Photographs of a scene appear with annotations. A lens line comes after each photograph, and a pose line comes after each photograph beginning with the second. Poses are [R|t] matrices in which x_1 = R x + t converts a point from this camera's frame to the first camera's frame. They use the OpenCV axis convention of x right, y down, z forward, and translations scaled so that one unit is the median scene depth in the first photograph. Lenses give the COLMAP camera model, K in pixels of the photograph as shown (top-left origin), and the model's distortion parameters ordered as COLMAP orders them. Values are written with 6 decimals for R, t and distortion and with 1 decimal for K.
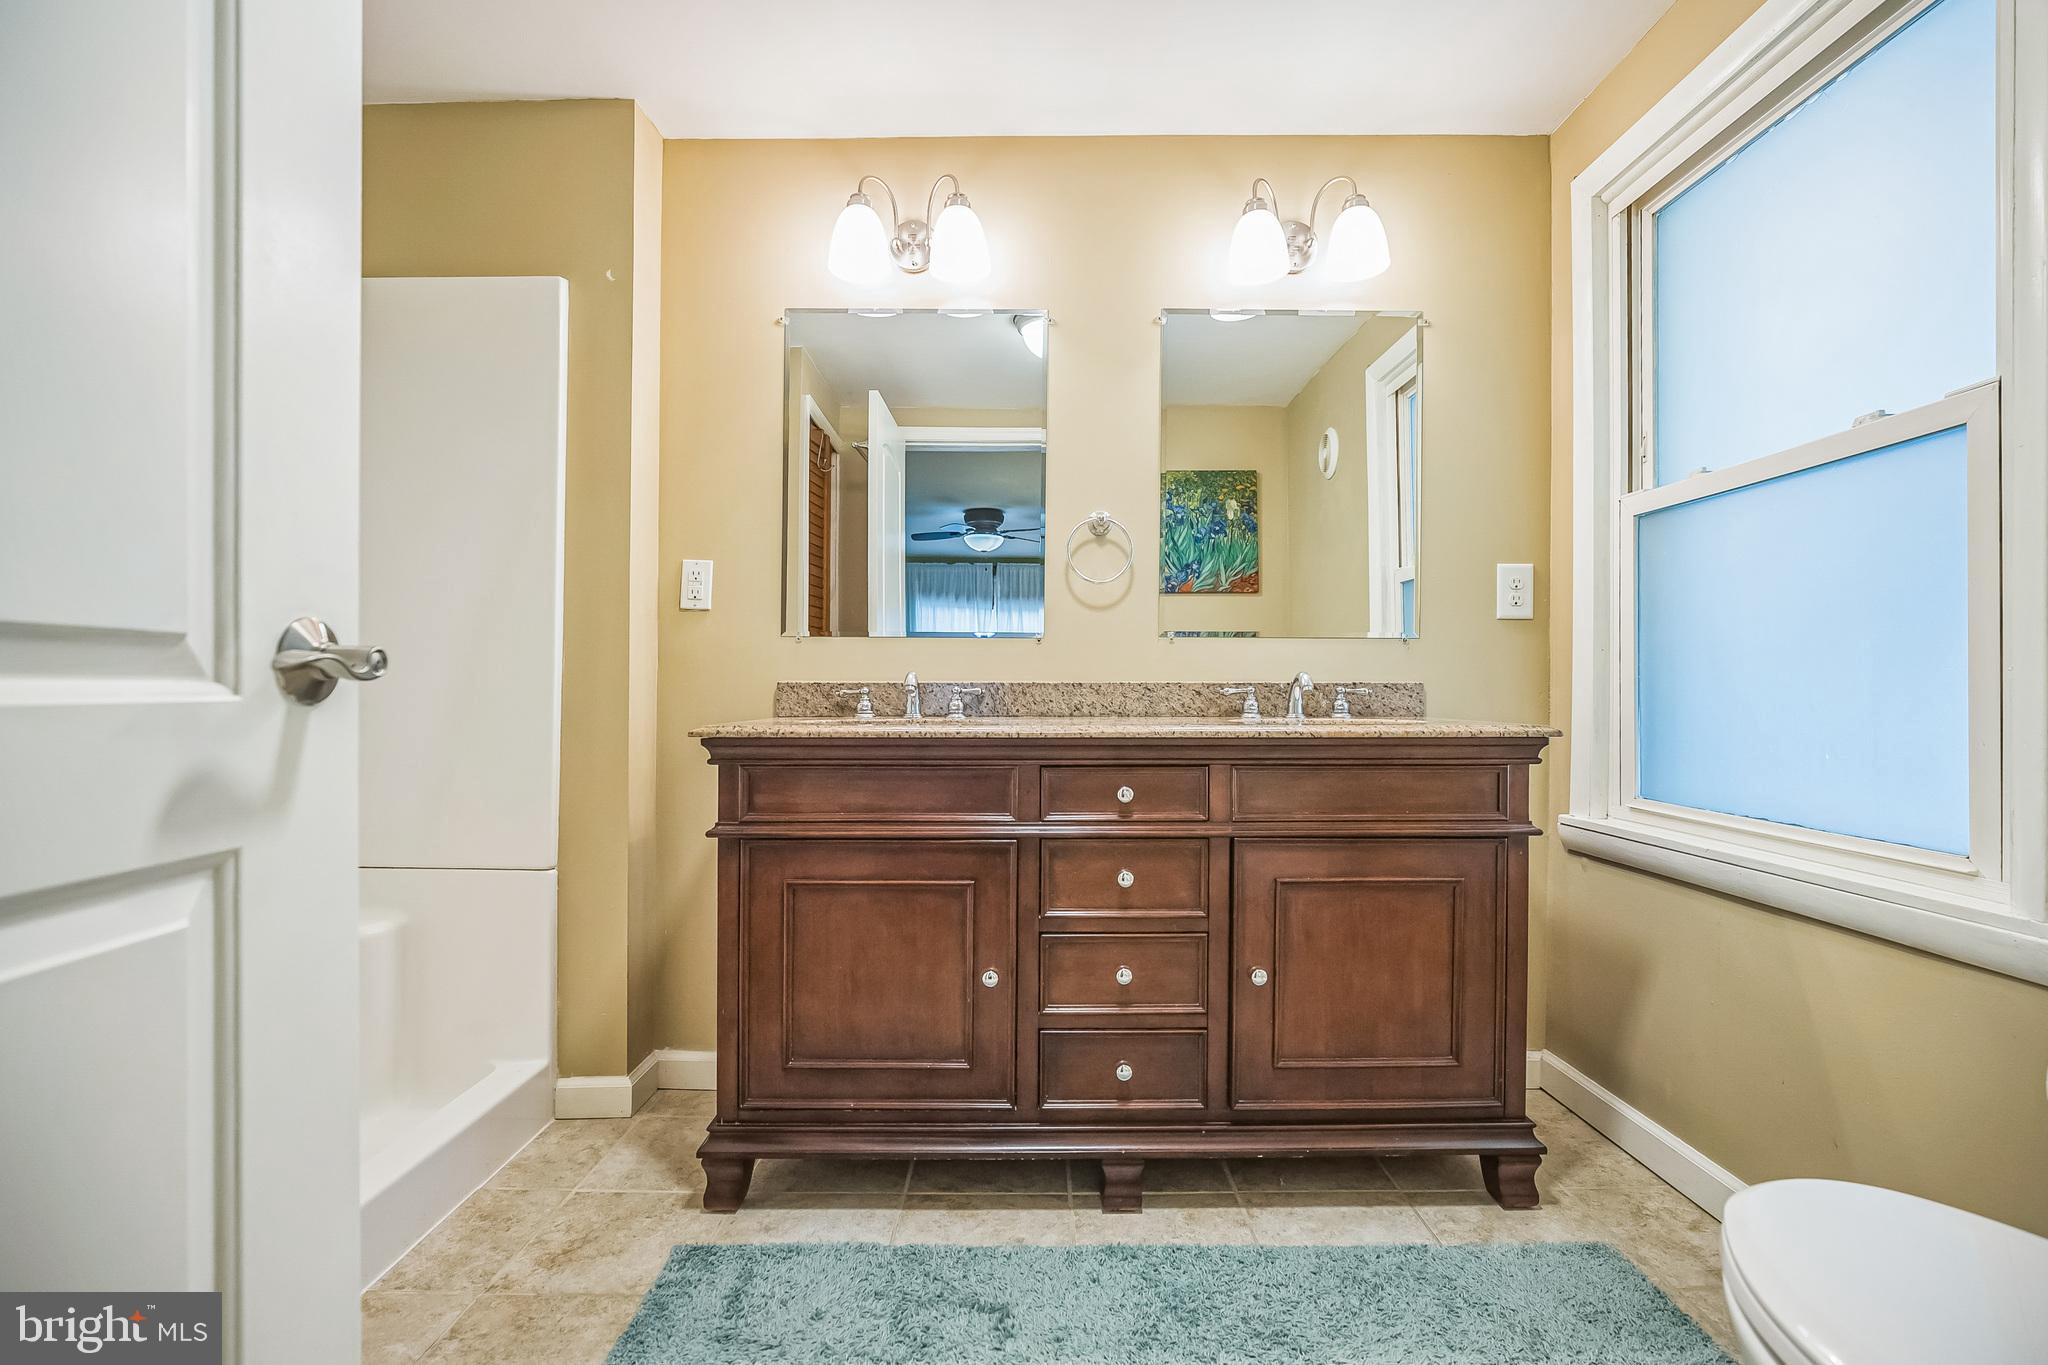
lens RADIAL K [[970.6, 0, 1030.2], [0, 970.6, 665.6], [0, 0, 1]] dist [-0.027186, 0.000490]
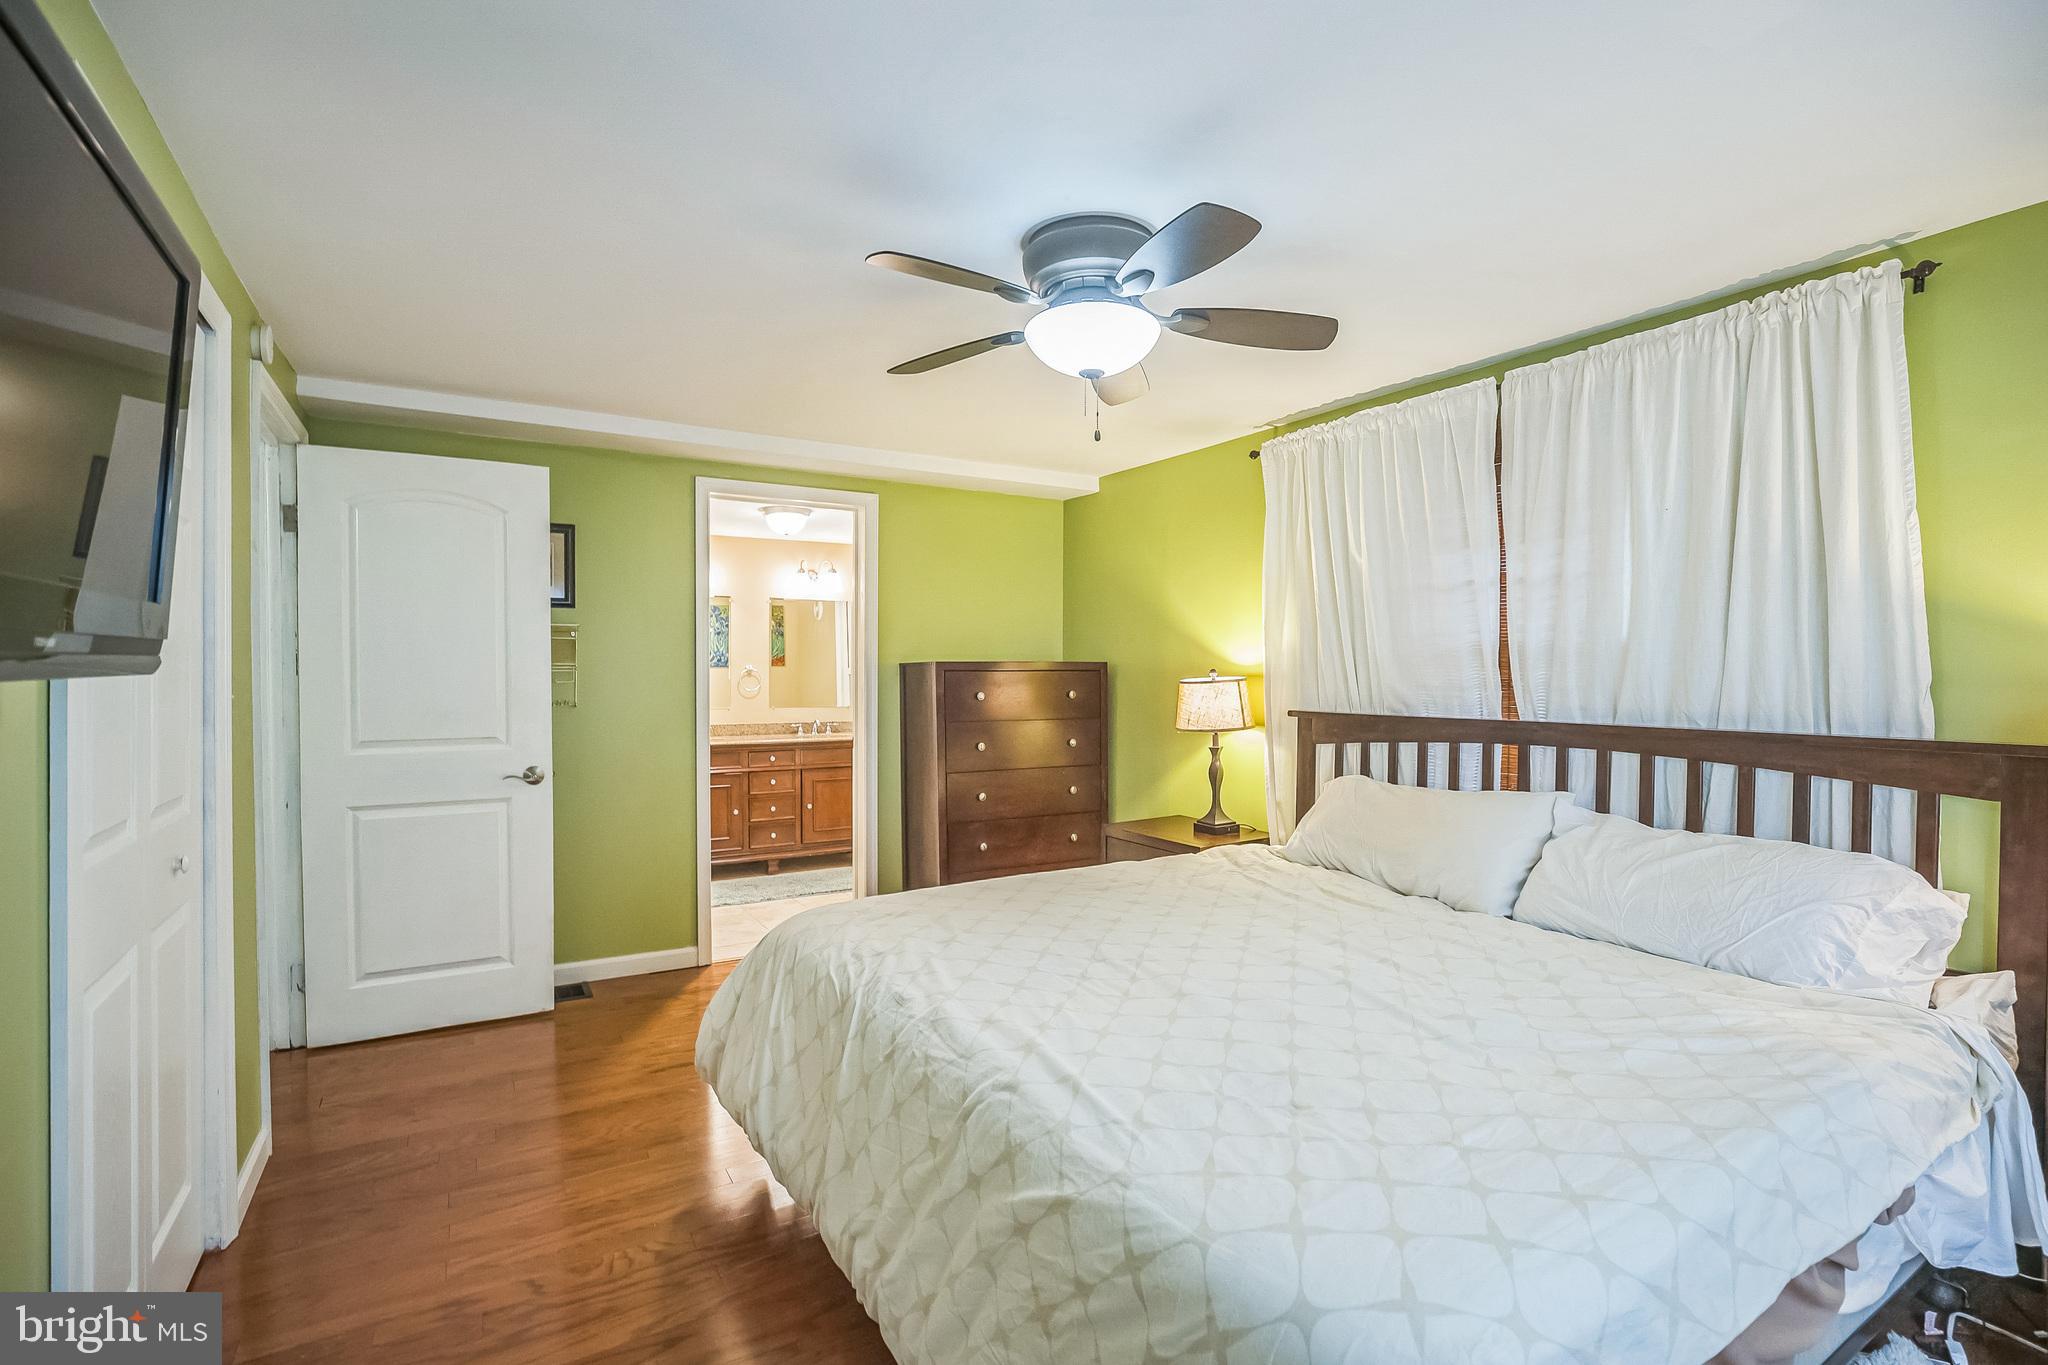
lens RADIAL K [[970.6, 0, 1030.2], [0, 970.6, 665.6], [0, 0, 1]] dist [-0.027186, 0.000490]
pose [[0.857884, -0.007554, 0.513787, -0.911613], [0.001890, 0.999932, 0.011546, -0.247718], [-0.513839, -0.008934, 0.857840, -2.532539]]
